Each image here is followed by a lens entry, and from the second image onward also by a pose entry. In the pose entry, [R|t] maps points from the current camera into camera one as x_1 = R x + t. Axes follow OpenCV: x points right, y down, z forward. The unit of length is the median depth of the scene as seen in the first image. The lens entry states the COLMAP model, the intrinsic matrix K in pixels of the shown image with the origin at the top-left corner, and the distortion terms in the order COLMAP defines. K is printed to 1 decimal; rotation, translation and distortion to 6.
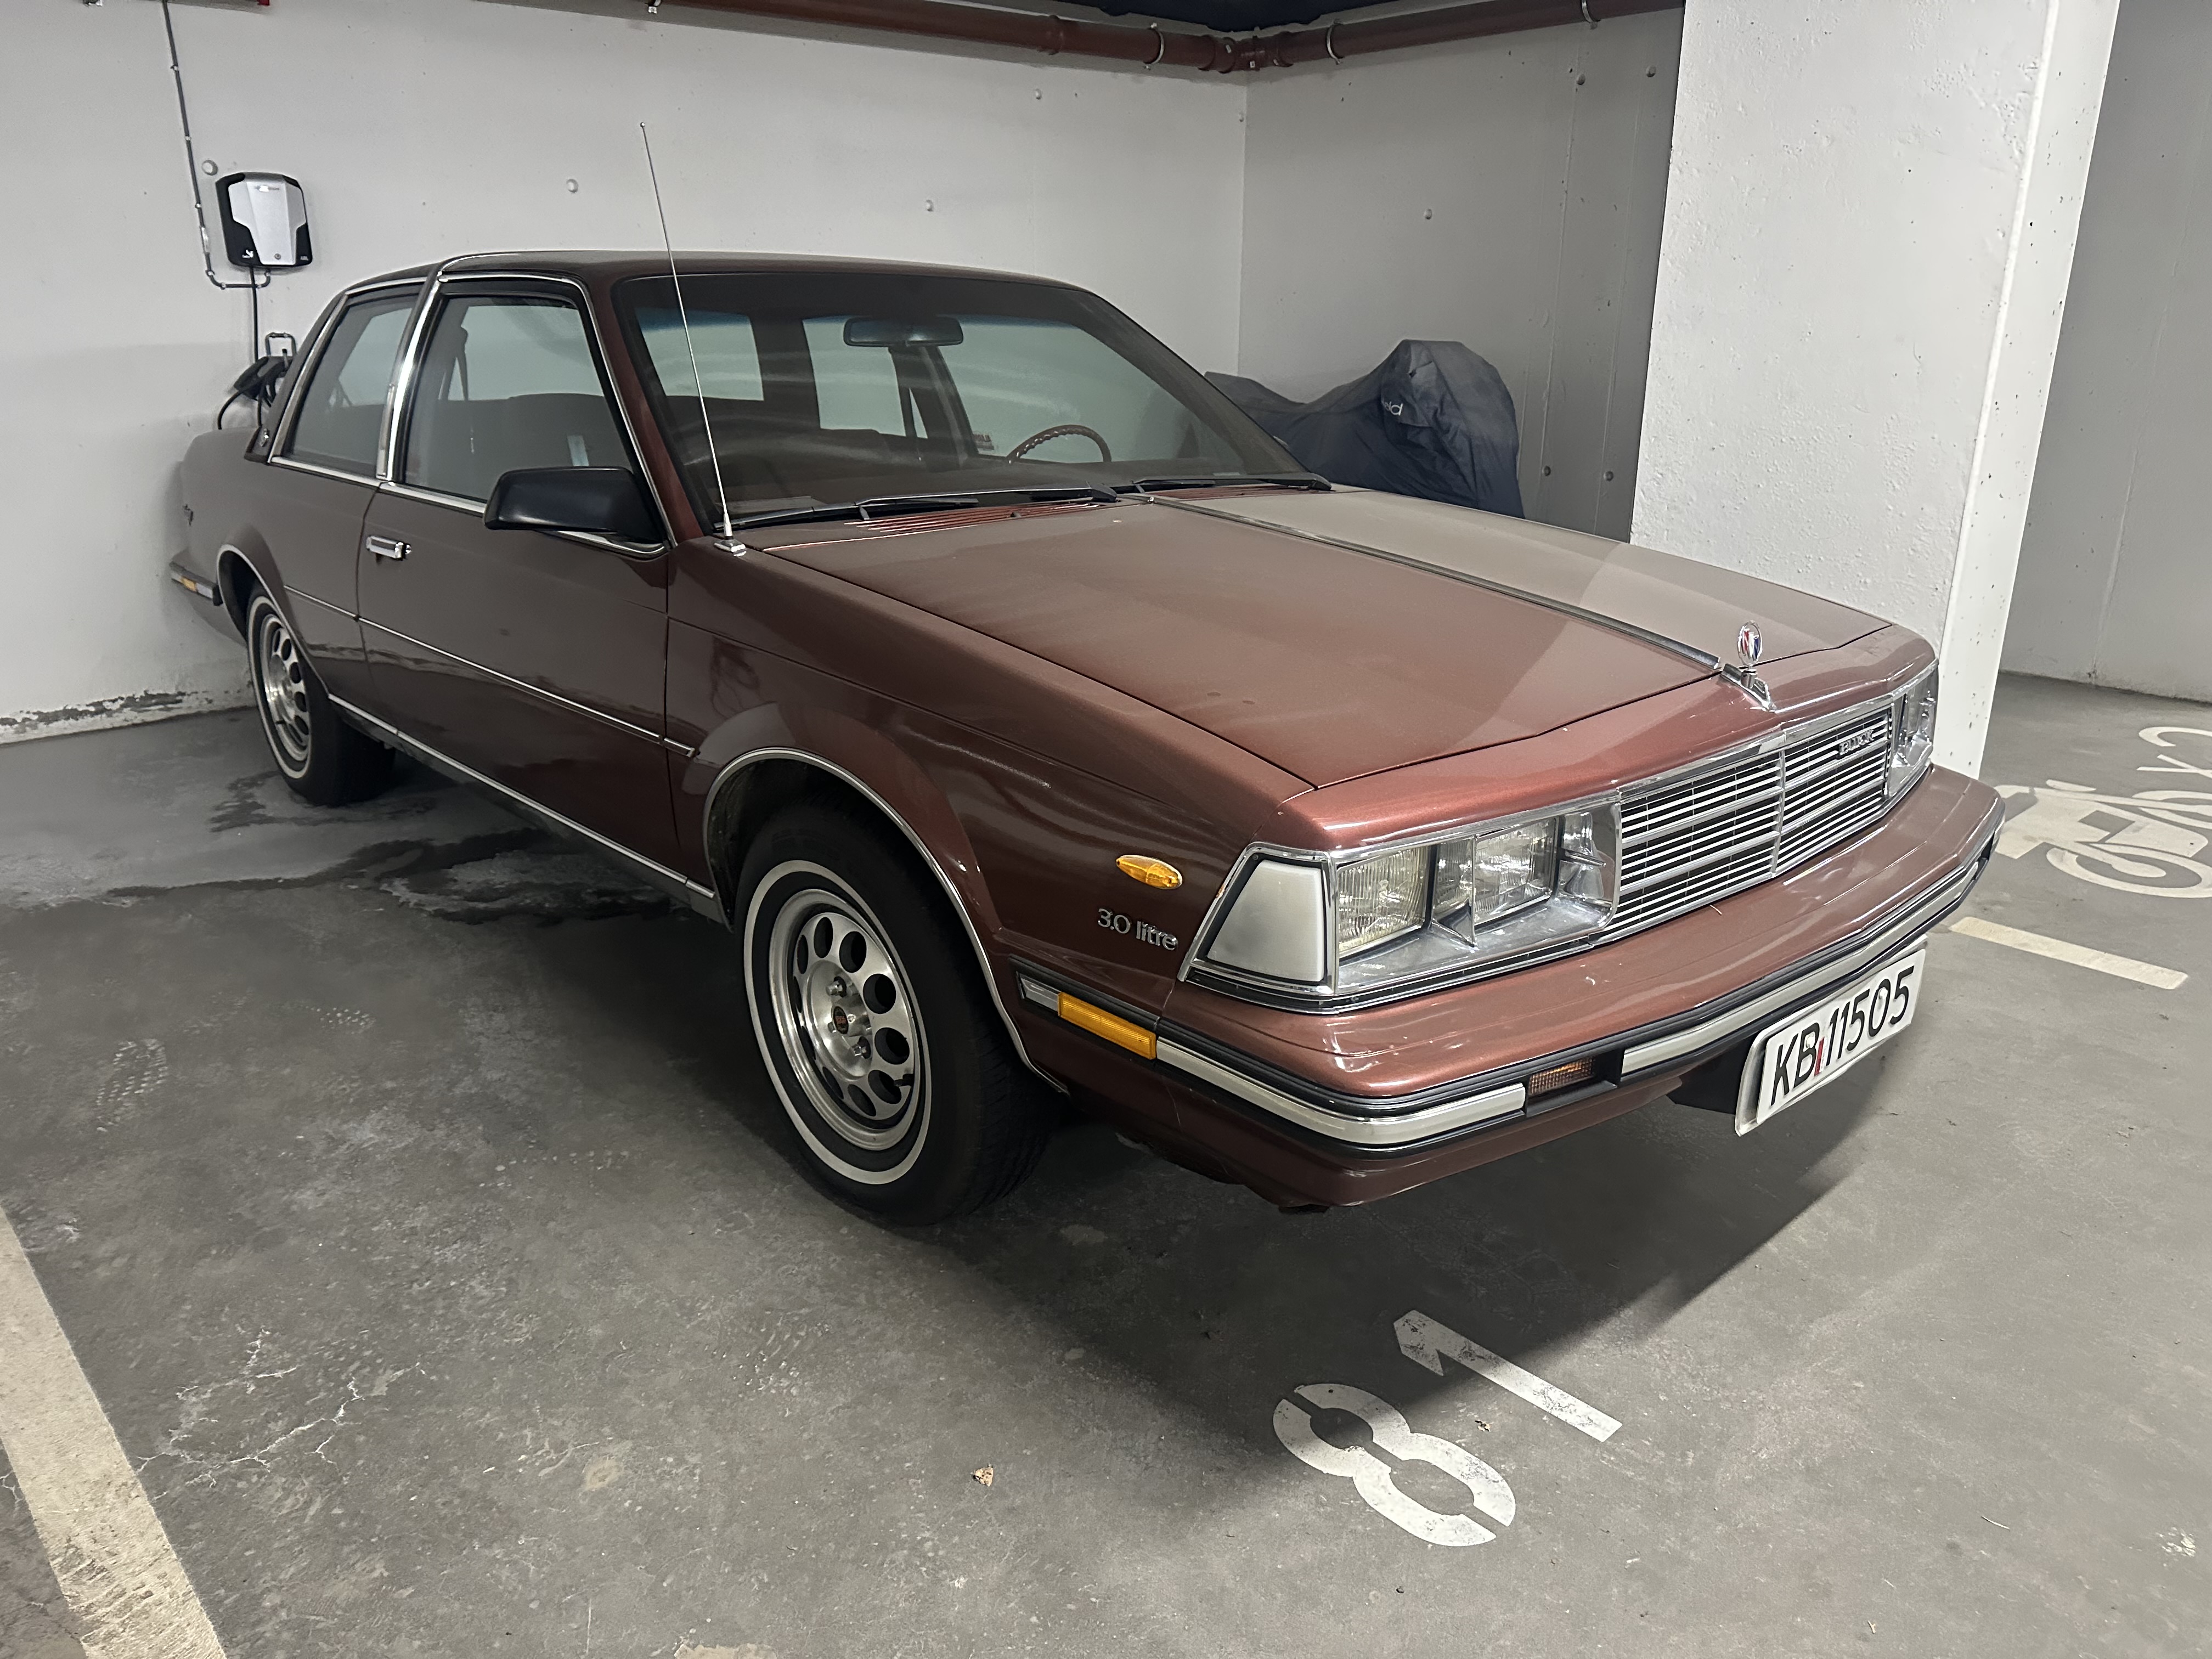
lens RADIAL K [[1586.3, 0, 1106.0], [0, 1586.3, 829.5], [0, 0, 1]] dist [0.009719, 0.001657]
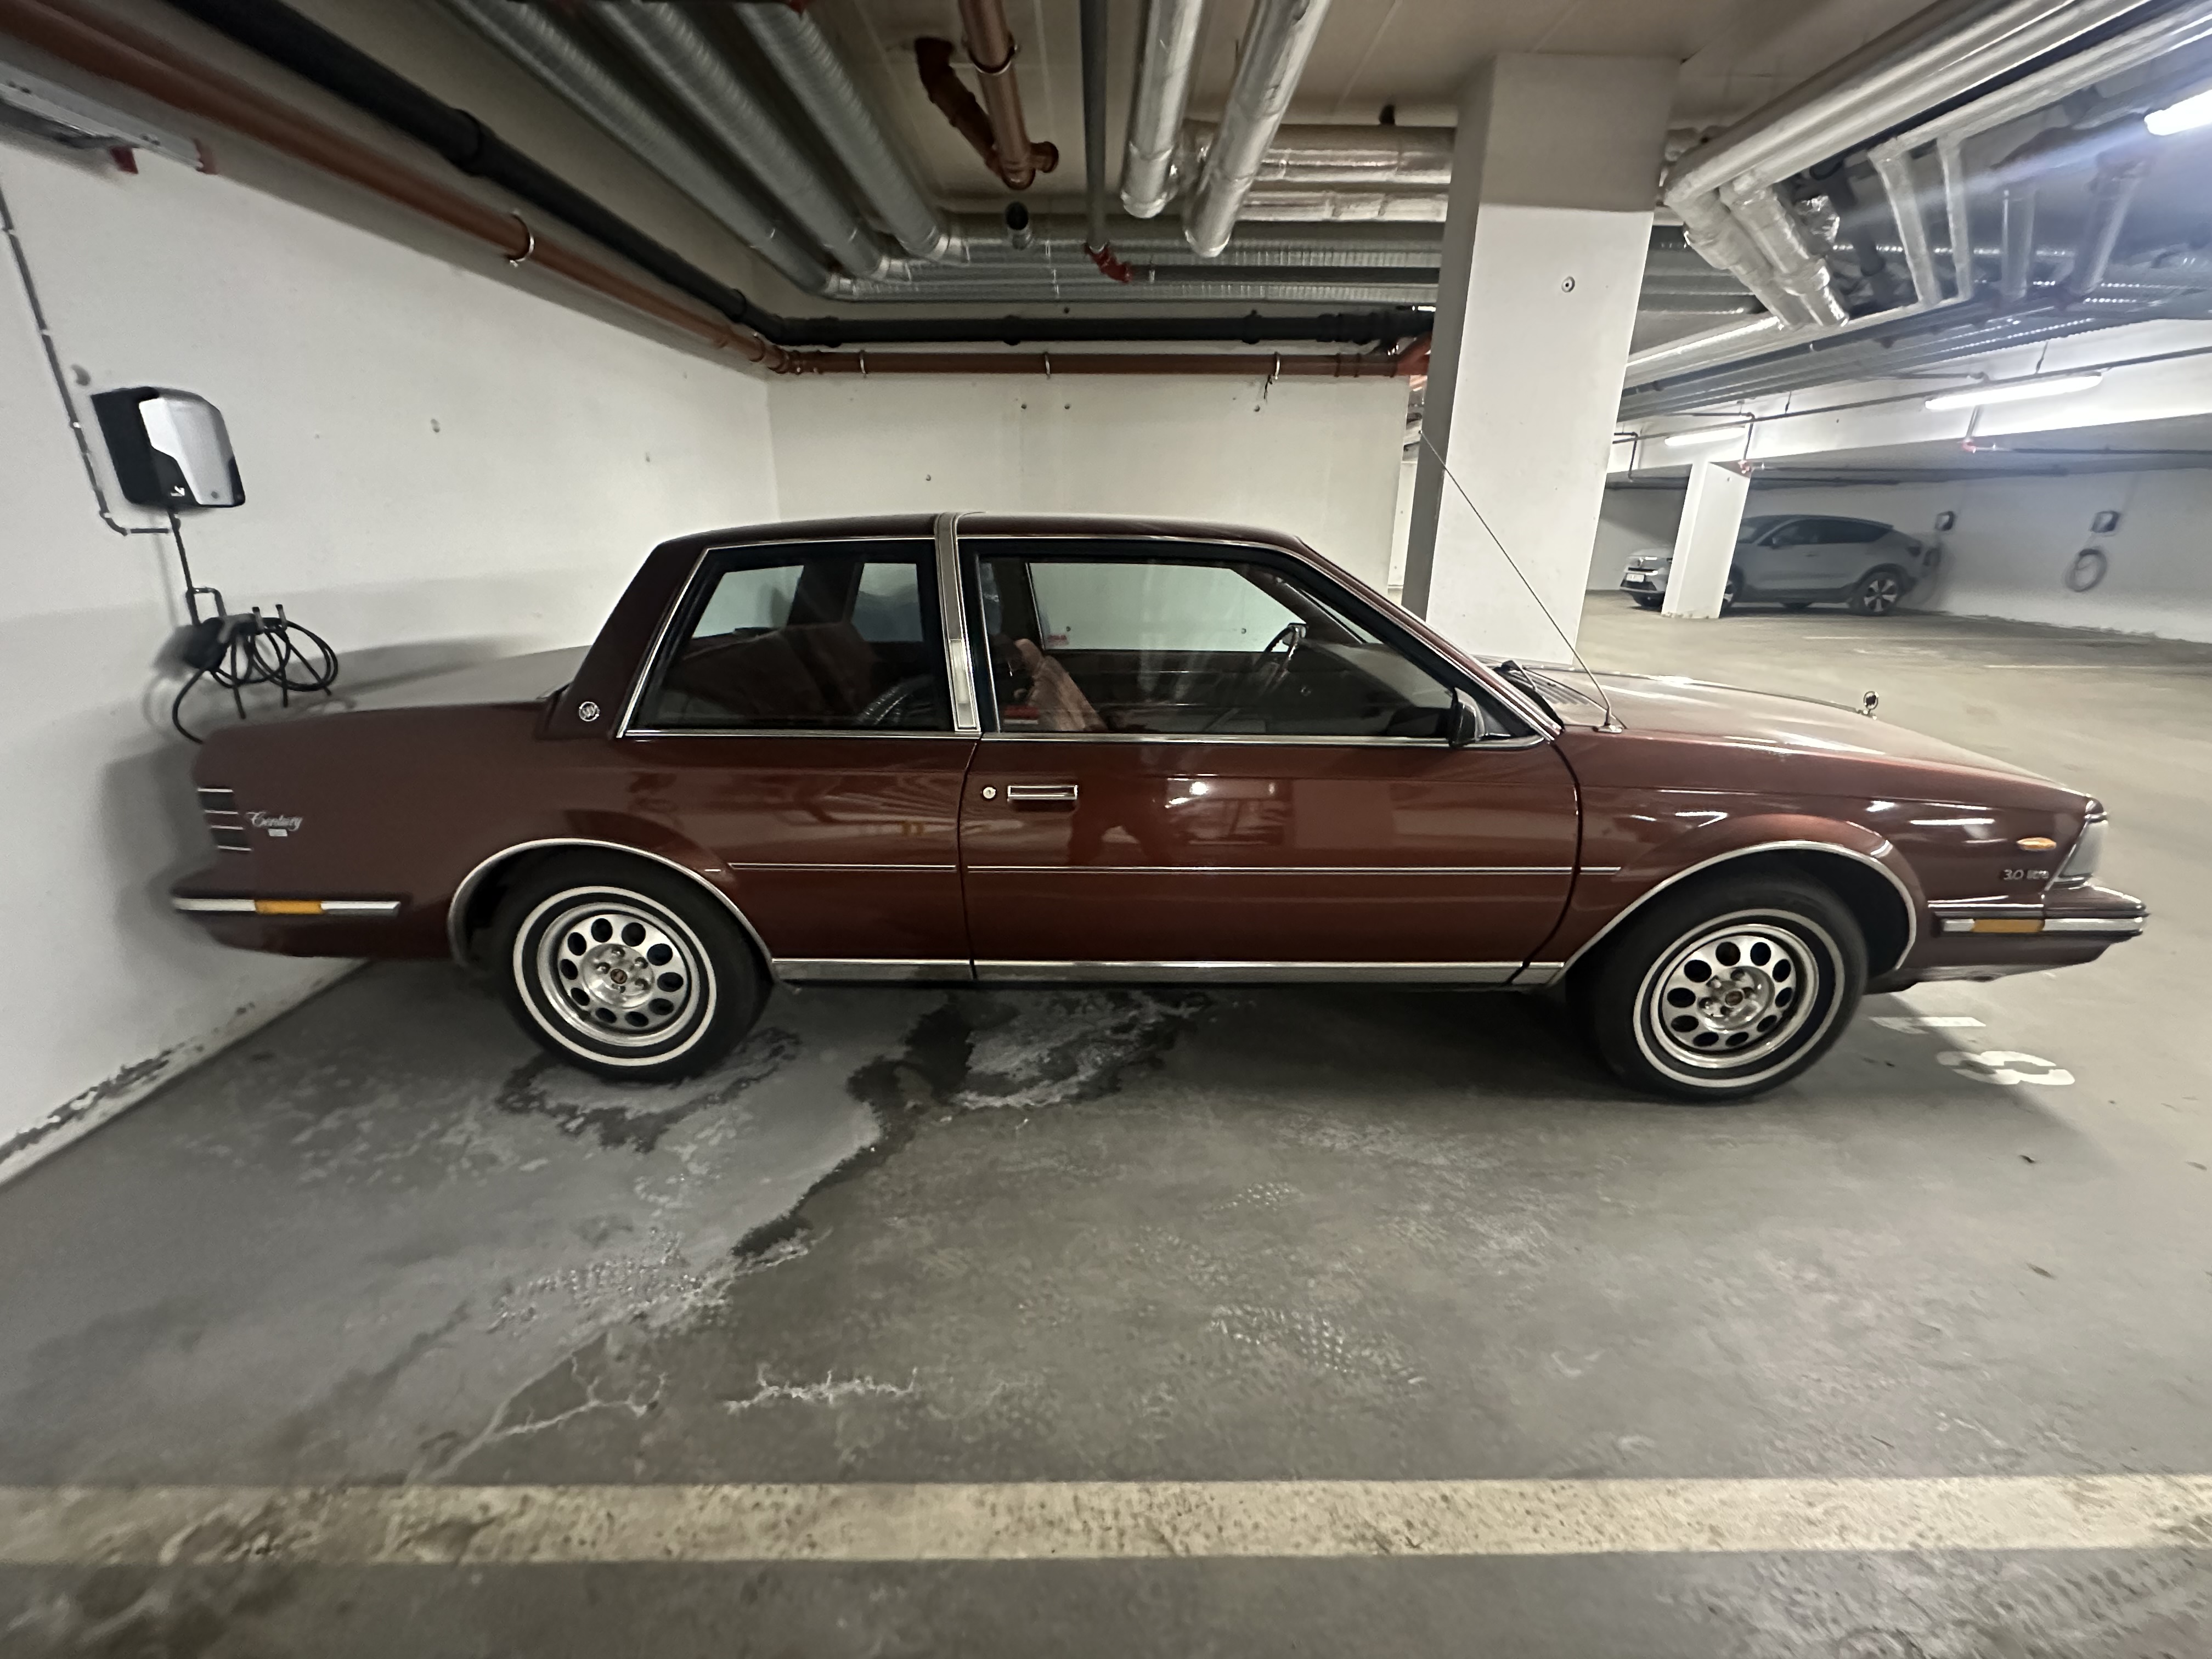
lens RADIAL K [[886.9, 0, 1097.9], [0, 886.9, 833.1], [0, 0, 1]] dist [-0.001043, 0.000016]
pose [[0.671122, -0.240548, 0.701236, -0.783988], [0.224984, 0.967370, 0.116518, -0.195284], [-0.706383, 0.079569, 0.703343, 0.511801]]
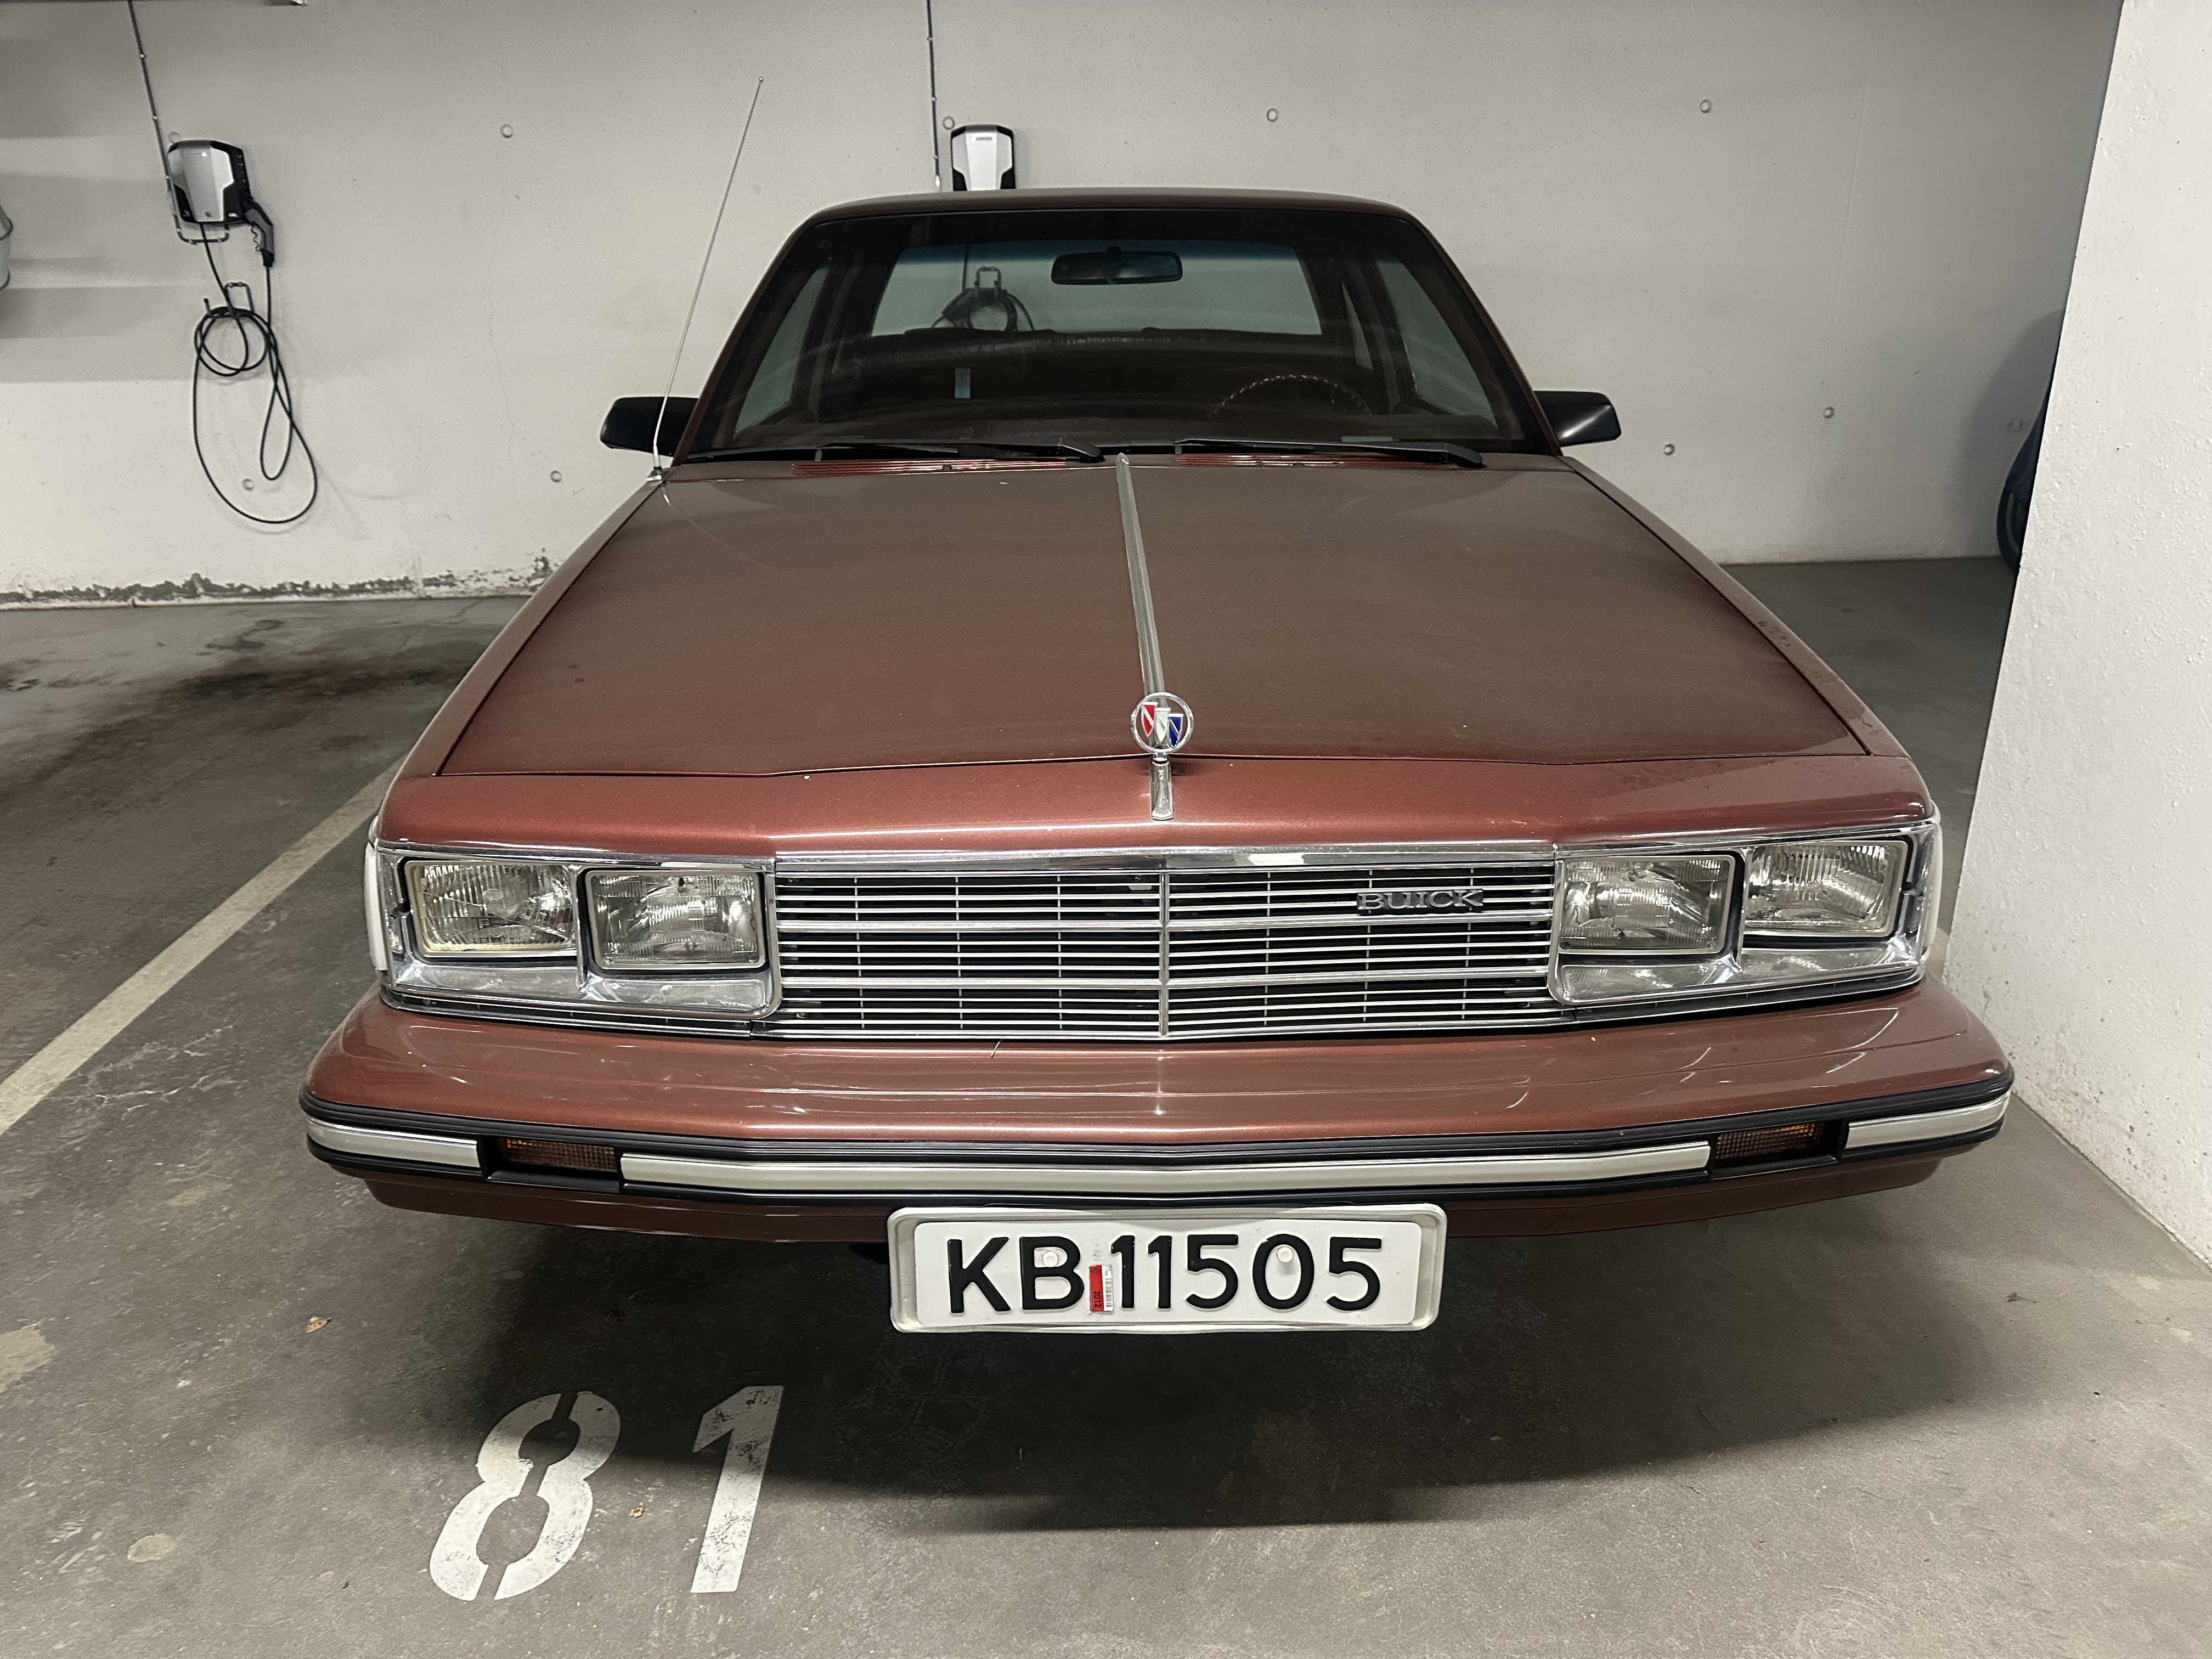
lens RADIAL K [[1565.6, 0, 1108.4], [0, 1565.6, 870.7], [0, 0, 1]] dist [0.004251, 0.000285]
pose [[0.749832, 0.237091, -0.617689, 0.478563], [-0.193262, 0.971360, 0.138236, -0.082832], [0.632773, 0.015722, 0.774178, 0.248482]]
